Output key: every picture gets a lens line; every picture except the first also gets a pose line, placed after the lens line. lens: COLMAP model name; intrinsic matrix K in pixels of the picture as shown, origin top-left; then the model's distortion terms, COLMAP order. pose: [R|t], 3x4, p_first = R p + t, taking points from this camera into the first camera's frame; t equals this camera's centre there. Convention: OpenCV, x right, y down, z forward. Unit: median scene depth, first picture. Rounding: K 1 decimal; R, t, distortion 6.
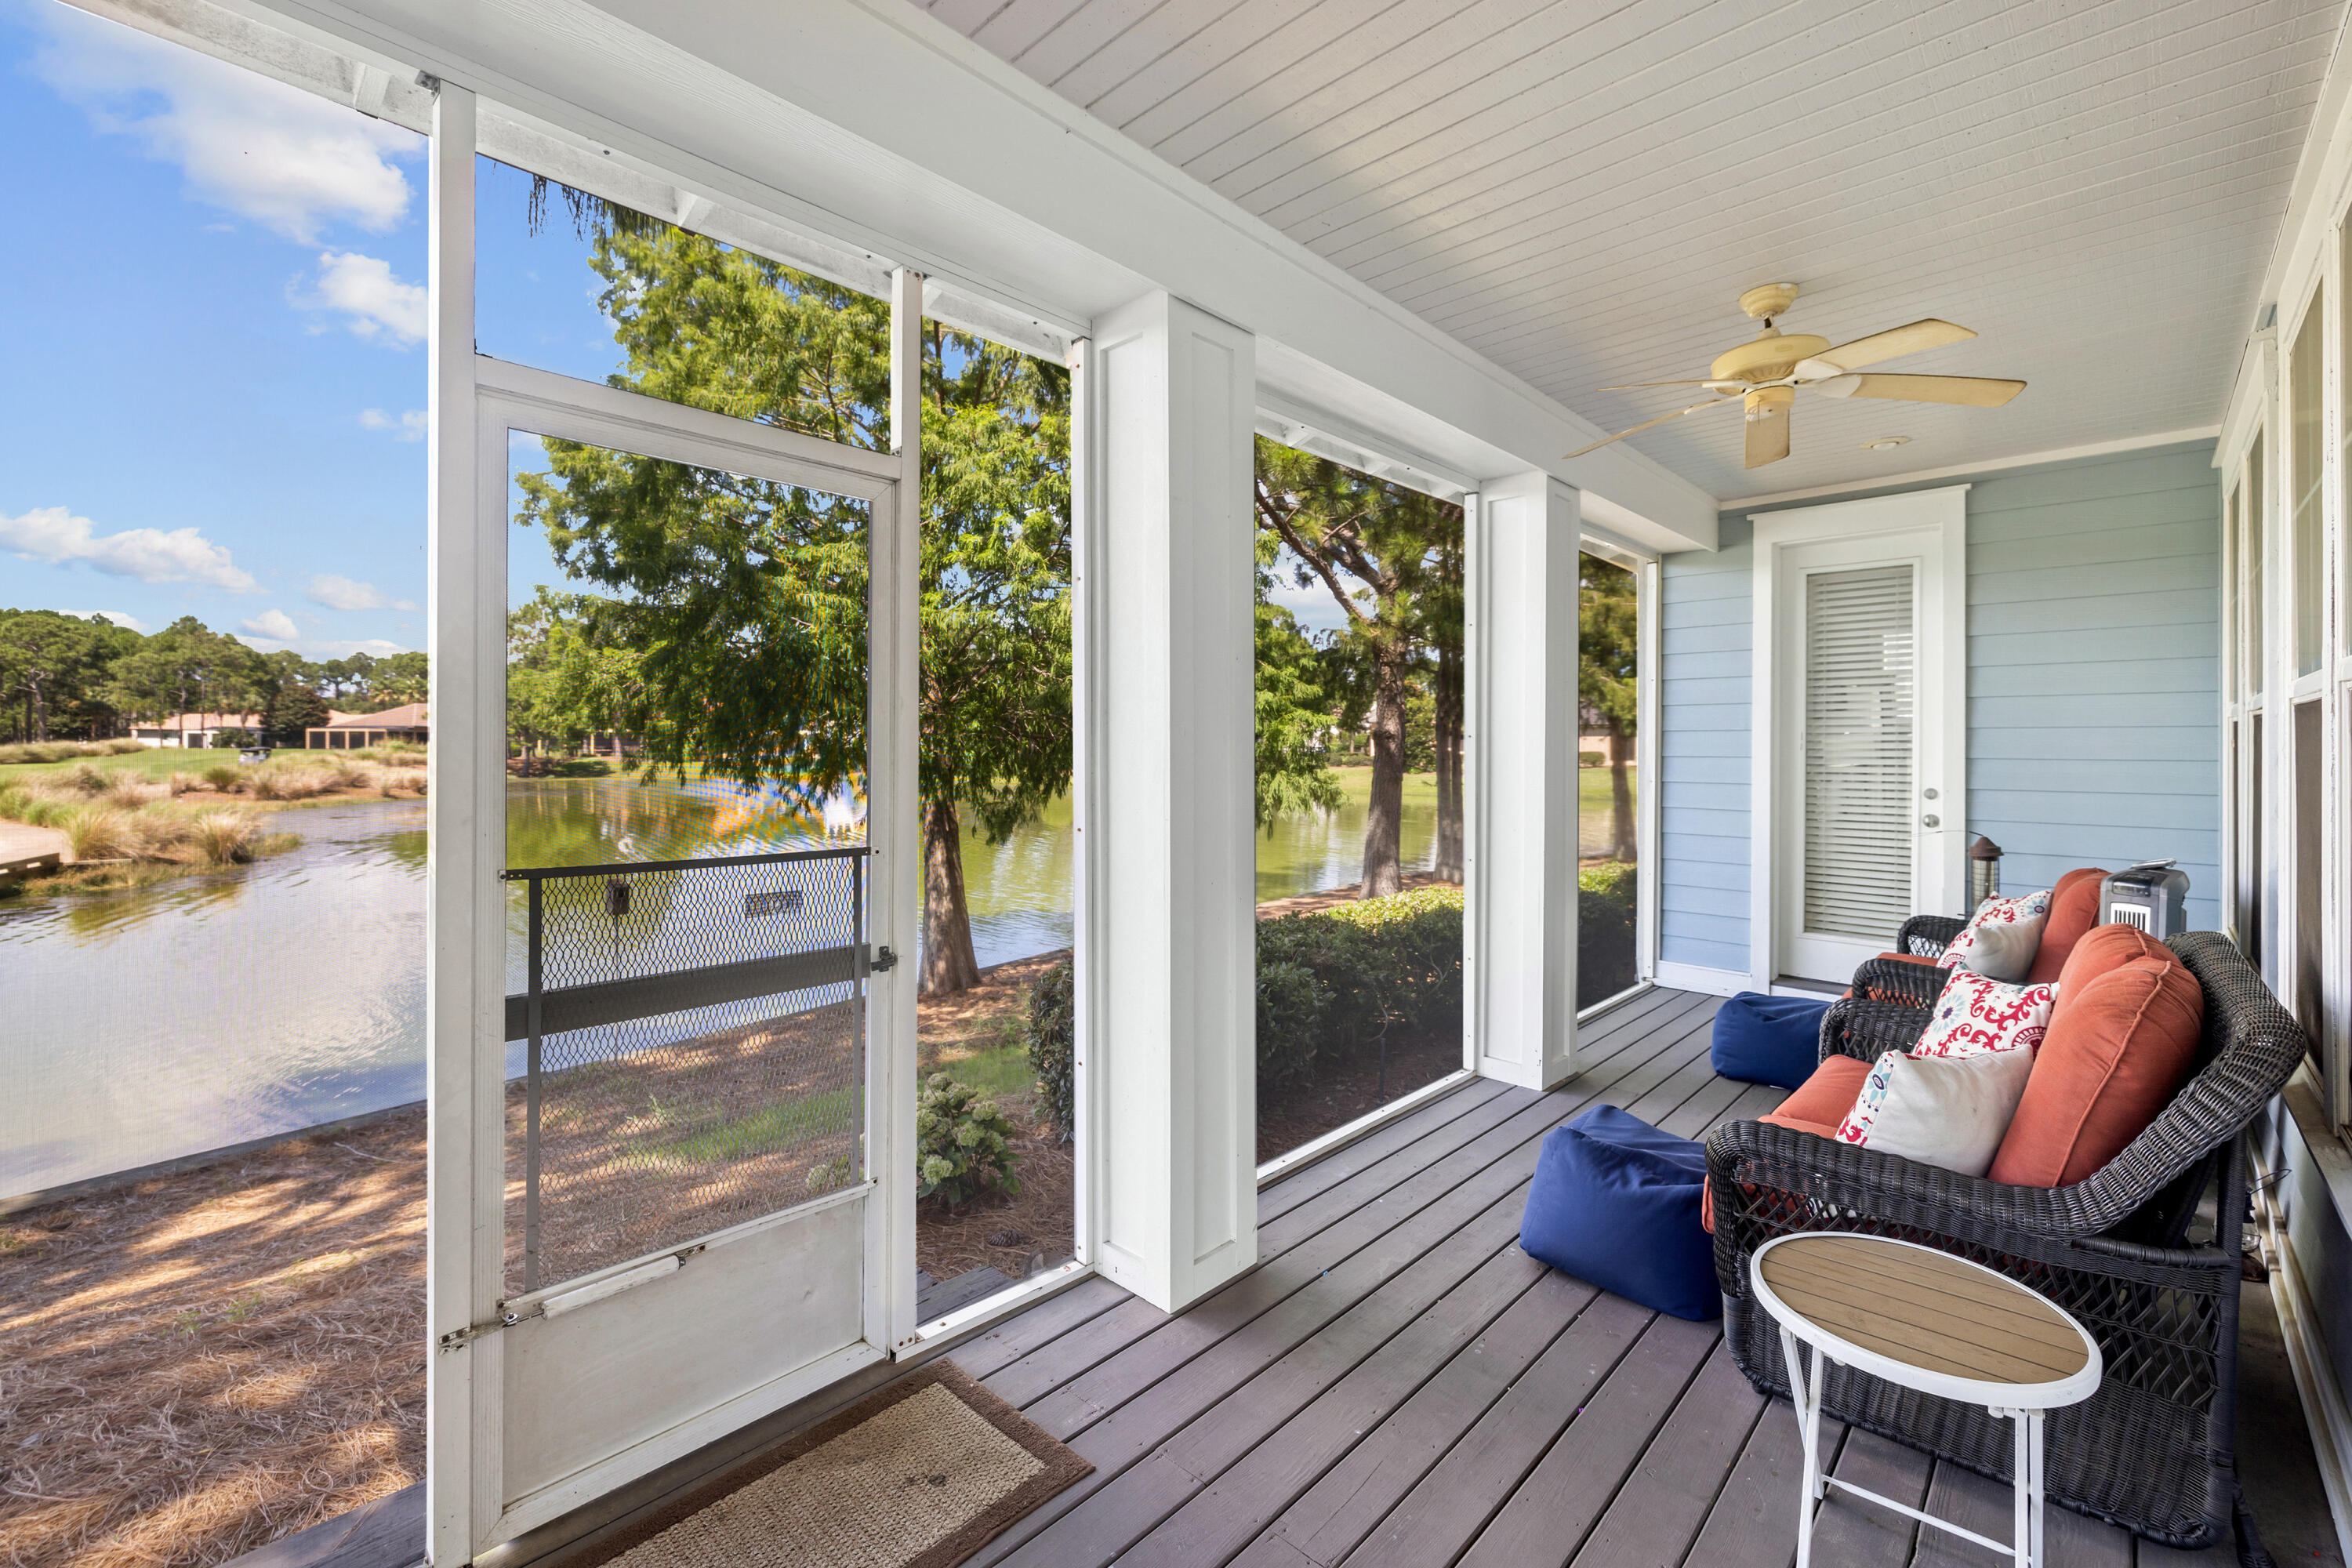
lens RADIAL K [[985.4, 0, 1184.7], [0, 985.4, 744.2], [0, 0, 1]] dist [-0.003068, -0.000675]
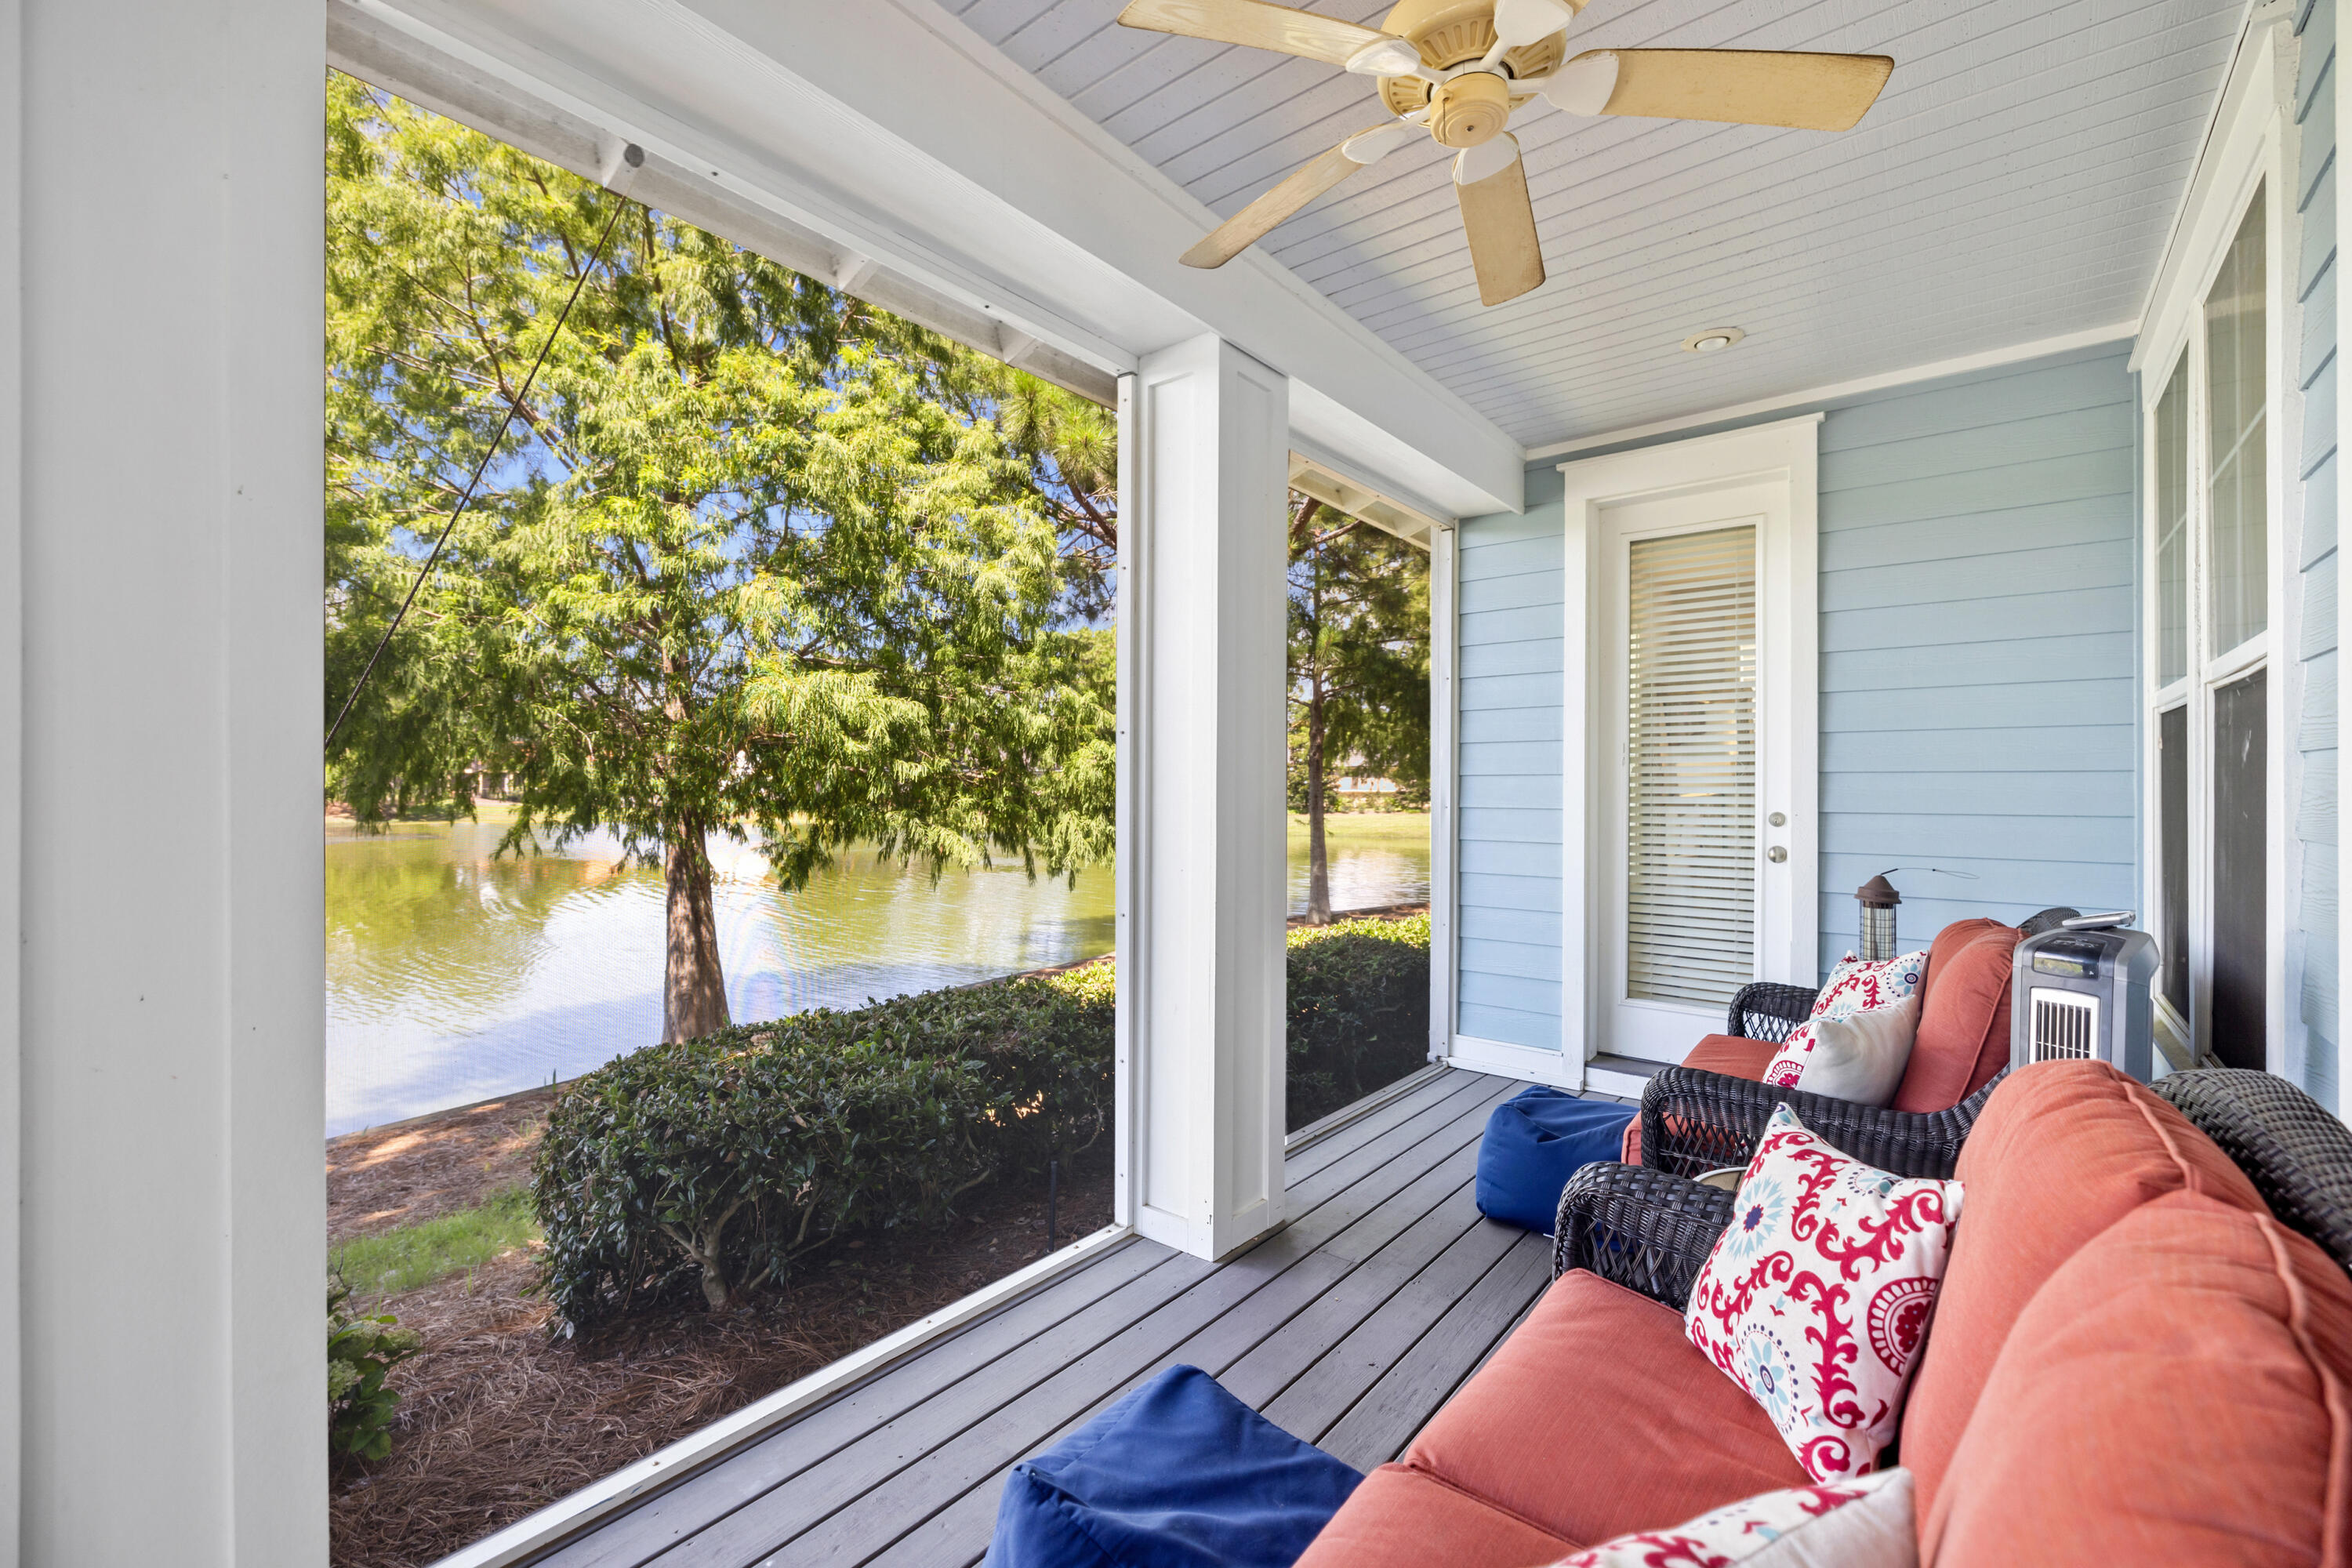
lens RADIAL K [[985.4, 0, 1181.8], [0, 985.4, 786.4], [0, 0, 1]] dist [-0.003068, -0.000675]
pose [[0.996558, -0.001745, 0.082881, 0.263668], [0.001723, 0.999998, 0.000343, 0.027302], [-0.082882, -0.000199, 0.996559, 0.309352]]
